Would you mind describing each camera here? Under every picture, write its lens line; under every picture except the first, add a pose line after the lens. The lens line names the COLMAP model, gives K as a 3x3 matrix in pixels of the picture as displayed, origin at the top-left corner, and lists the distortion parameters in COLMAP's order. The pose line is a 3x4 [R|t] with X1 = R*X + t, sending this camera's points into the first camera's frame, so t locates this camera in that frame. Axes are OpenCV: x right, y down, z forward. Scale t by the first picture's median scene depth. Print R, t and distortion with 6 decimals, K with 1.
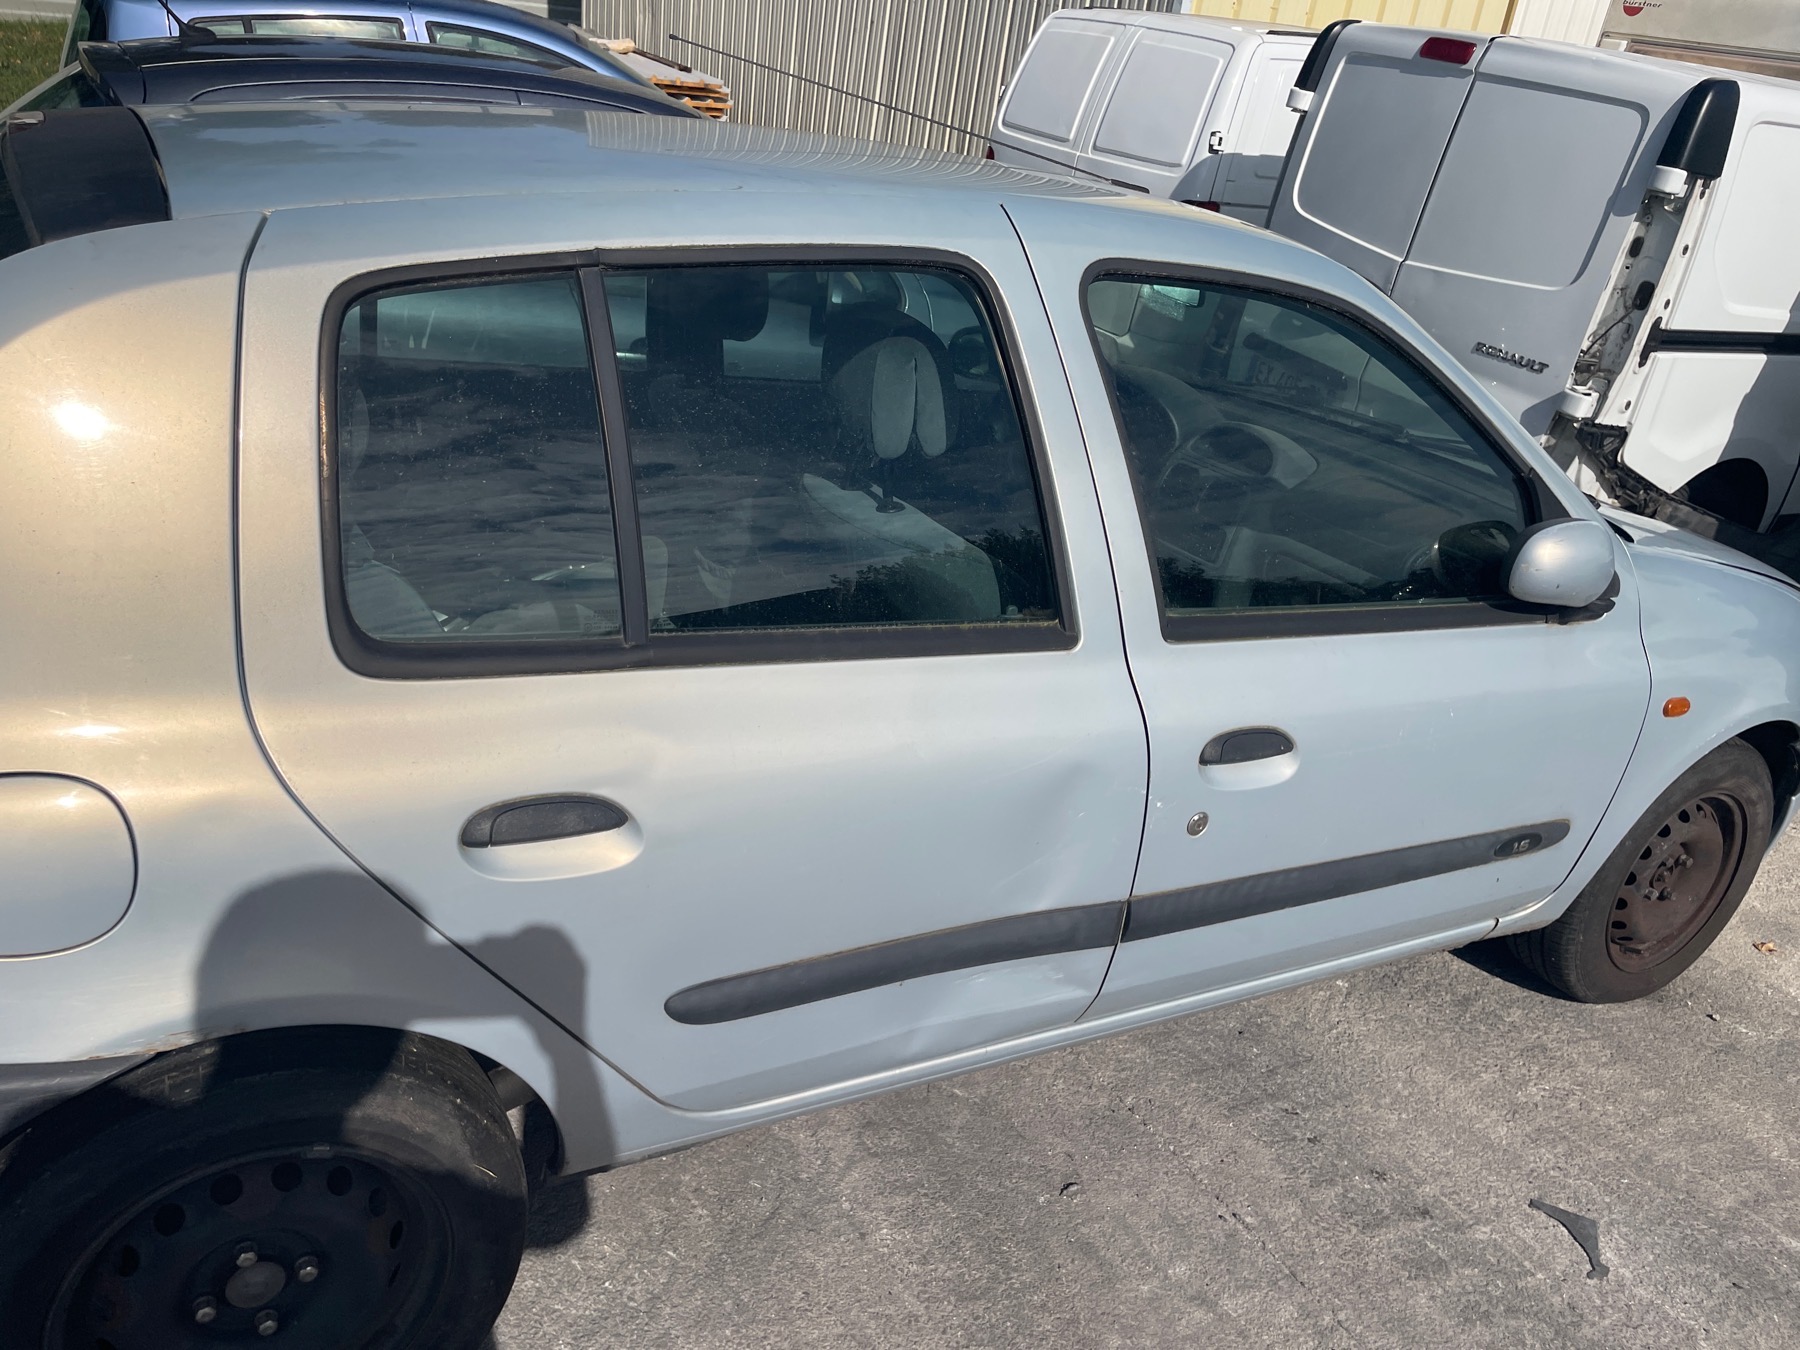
lens RADIAL K [[1345.2, 0, 900.0], [0, 1345.2, 675.0], [0, 0, 1]] dist [0.073168, -0.098889]
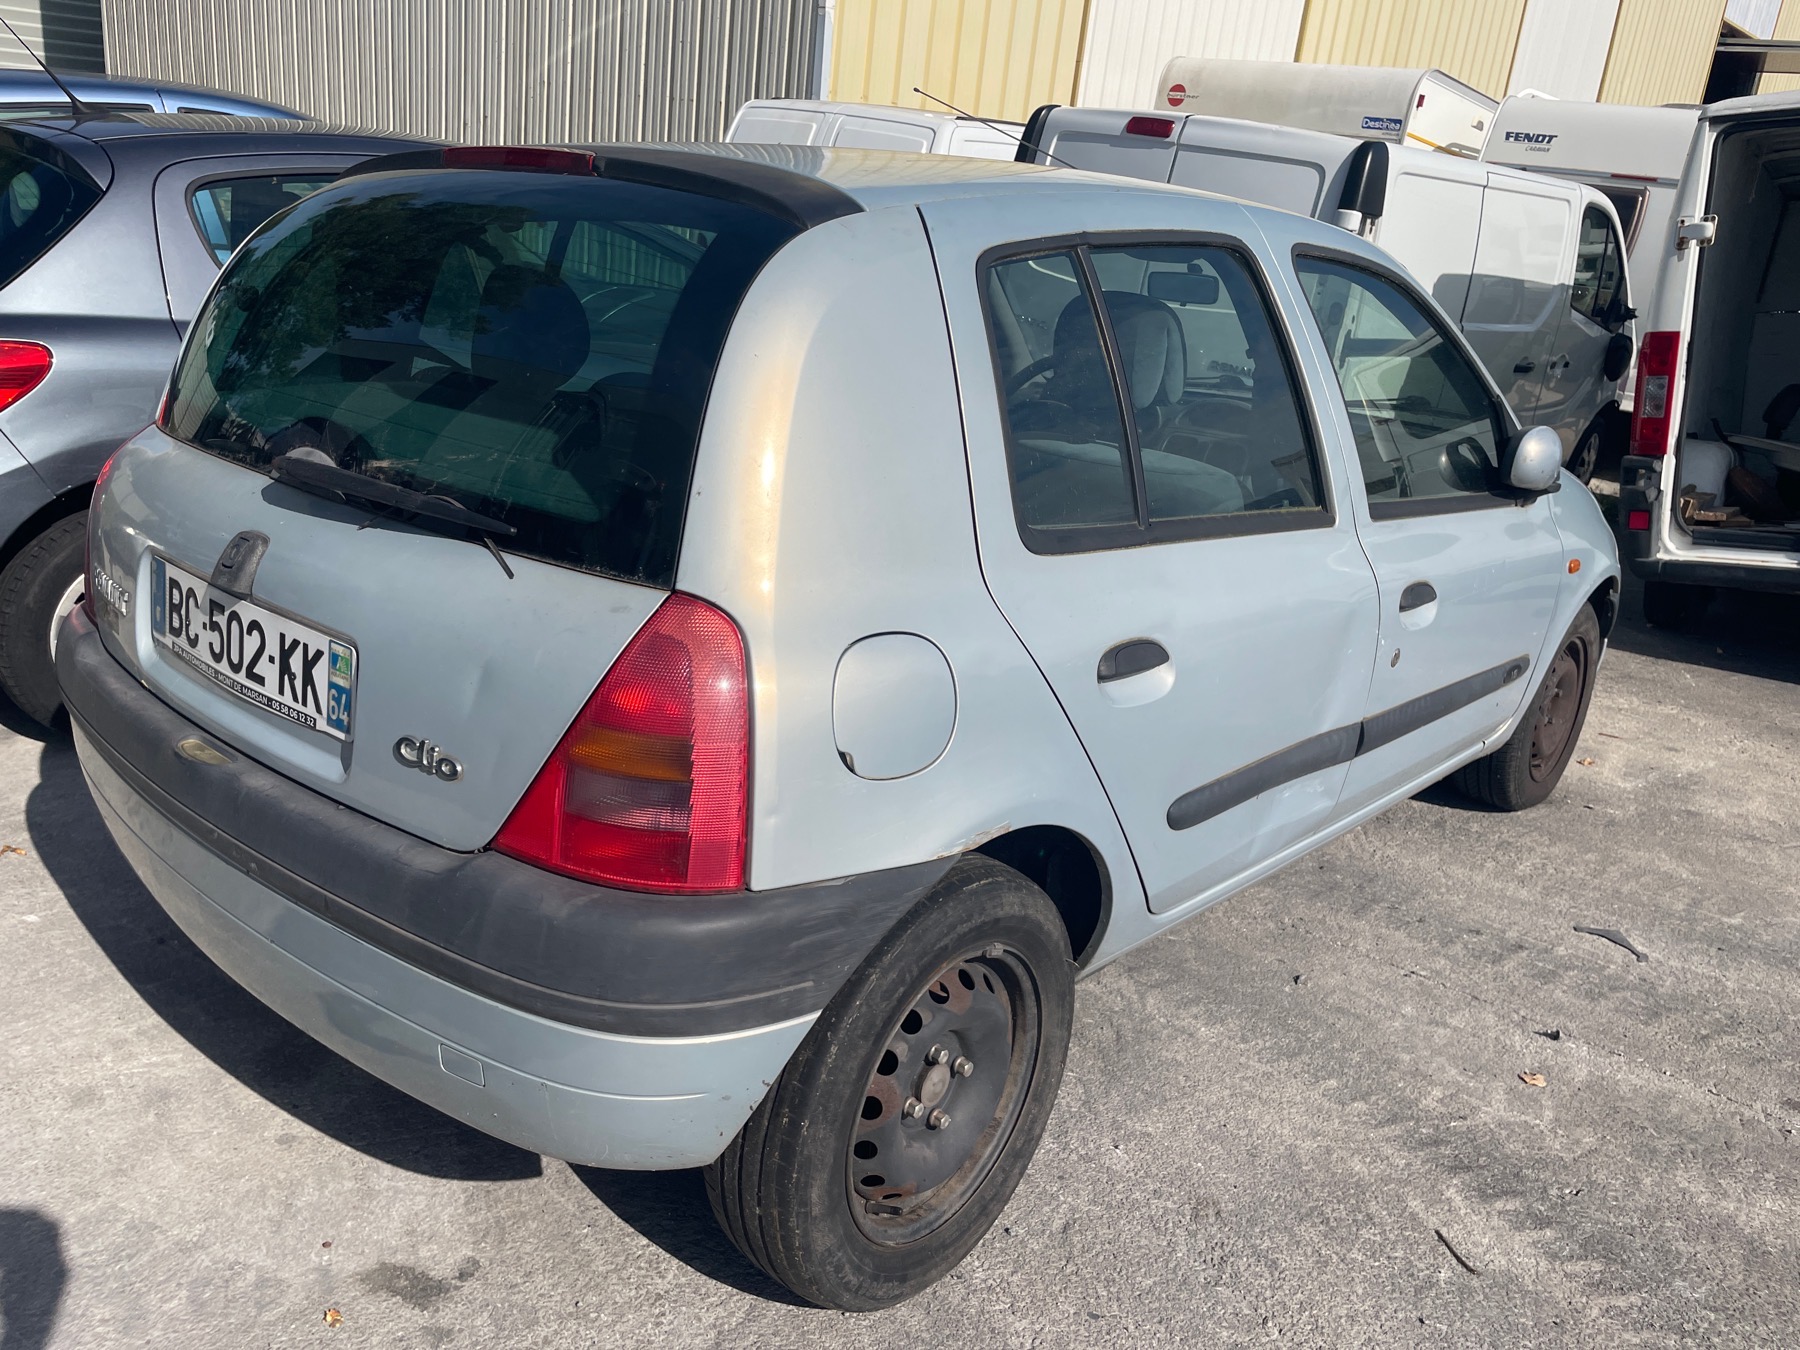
lens RADIAL K [[1345.2, 0, 900.0], [0, 1345.2, 675.0], [0, 0, 1]] dist [0.073168, -0.098889]
pose [[0.940873, -0.132682, 0.311696, -0.548504], [0.152078, 0.987612, -0.038654, 0.086185], [-0.302706, 0.083771, 0.949395, -0.103744]]
